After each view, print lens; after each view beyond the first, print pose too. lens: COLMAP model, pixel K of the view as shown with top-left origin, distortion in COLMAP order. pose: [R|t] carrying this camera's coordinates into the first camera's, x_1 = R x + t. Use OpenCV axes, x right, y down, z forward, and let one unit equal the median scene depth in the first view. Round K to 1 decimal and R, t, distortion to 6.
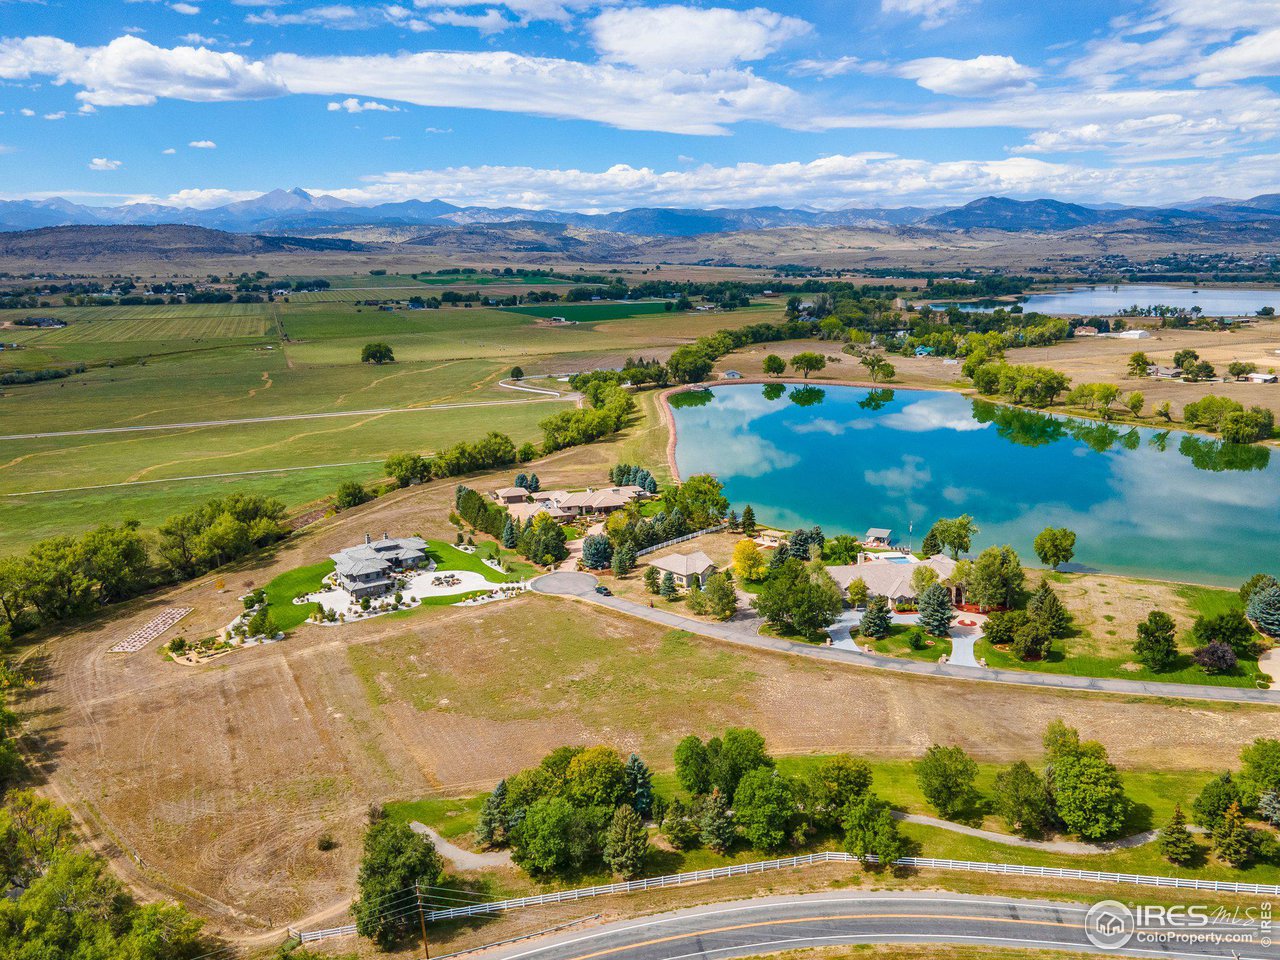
lens RADIAL K [[1003.8, 0, 640.0], [0, 1003.8, 480.0], [0, 0, 1]] dist [0.038515, 0.042983]
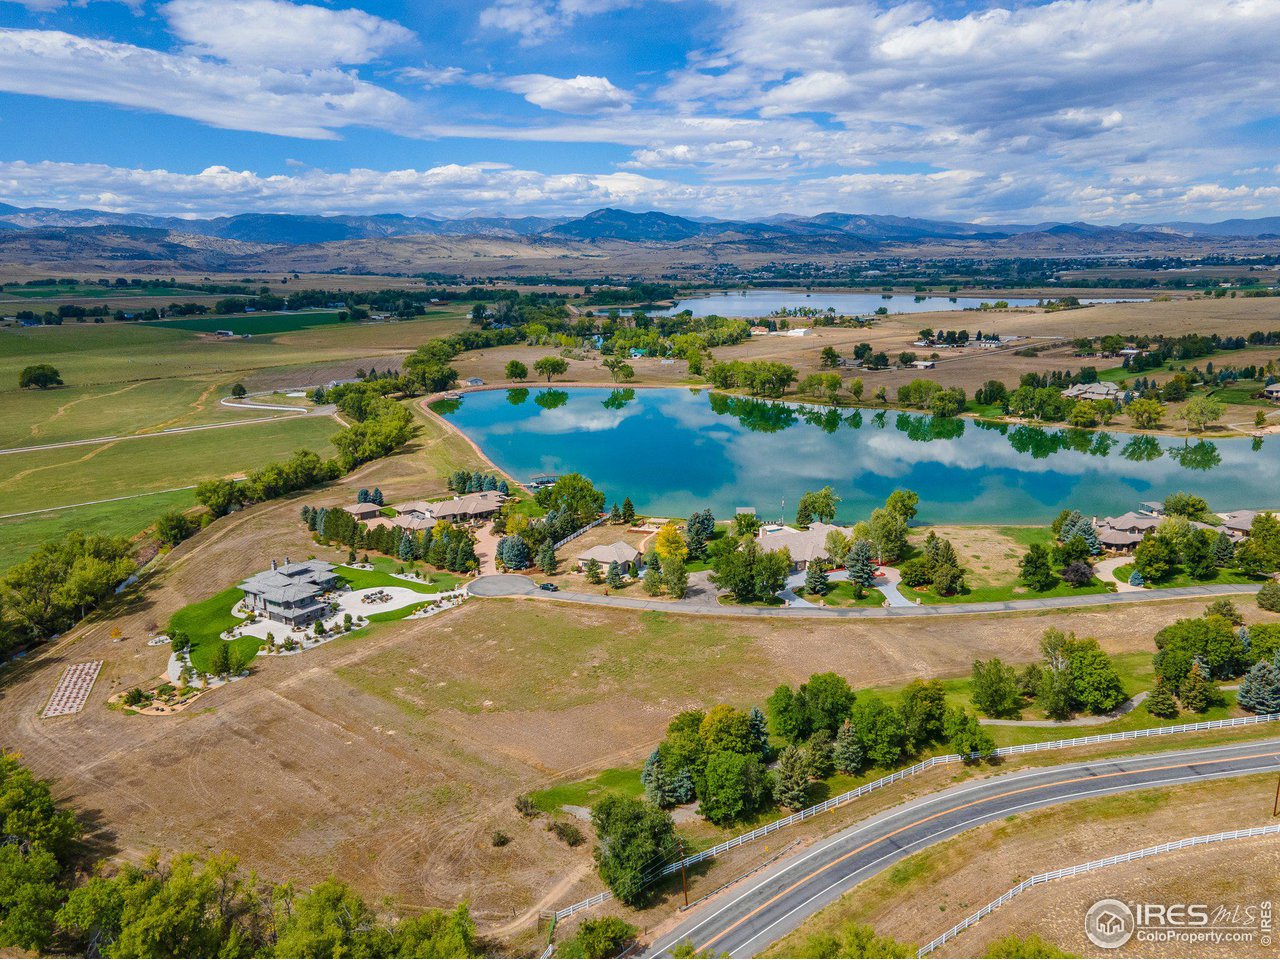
lens RADIAL K [[1006.2, 0, 640.0], [0, 1006.2, 480.0], [0, 0, 1]] dist [0.038637, 0.006485]
pose [[0.936705, -0.080372, 0.340769, -0.109482], [0.083168, 0.996515, 0.006419, 0.000551], [-0.340097, 0.022329, 0.940125, -0.003829]]
